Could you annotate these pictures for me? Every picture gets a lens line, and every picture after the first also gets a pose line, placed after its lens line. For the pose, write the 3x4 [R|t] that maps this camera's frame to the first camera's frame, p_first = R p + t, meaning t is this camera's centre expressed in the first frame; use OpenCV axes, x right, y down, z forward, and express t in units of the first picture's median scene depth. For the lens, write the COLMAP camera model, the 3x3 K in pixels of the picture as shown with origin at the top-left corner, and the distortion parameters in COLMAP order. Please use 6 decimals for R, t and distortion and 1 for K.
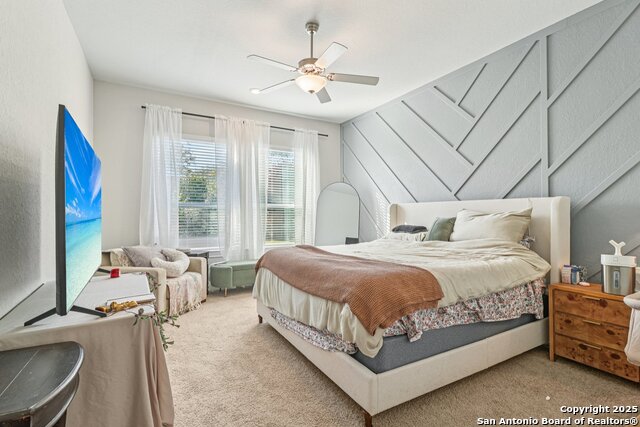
lens RADIAL K [[295.6, 0, 318.6], [0, 295.6, 211.9], [0, 0, 1]] dist [-0.000142, -0.000692]
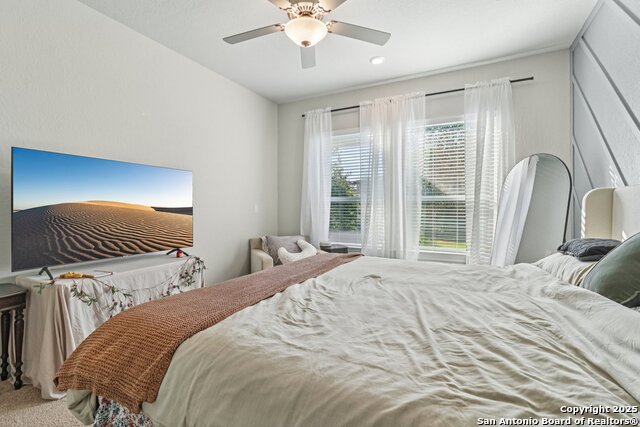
lens RADIAL K [[295.6, 0, 318.6], [0, 295.6, 211.9], [0, 0, 1]] dist [-0.000142, -0.000692]
pose [[0.533652, 0.015902, -0.845554, 0.365207], [0.002227, 0.999793, 0.020208, -0.001590], [0.845701, -0.012668, 0.533507, 0.373052]]
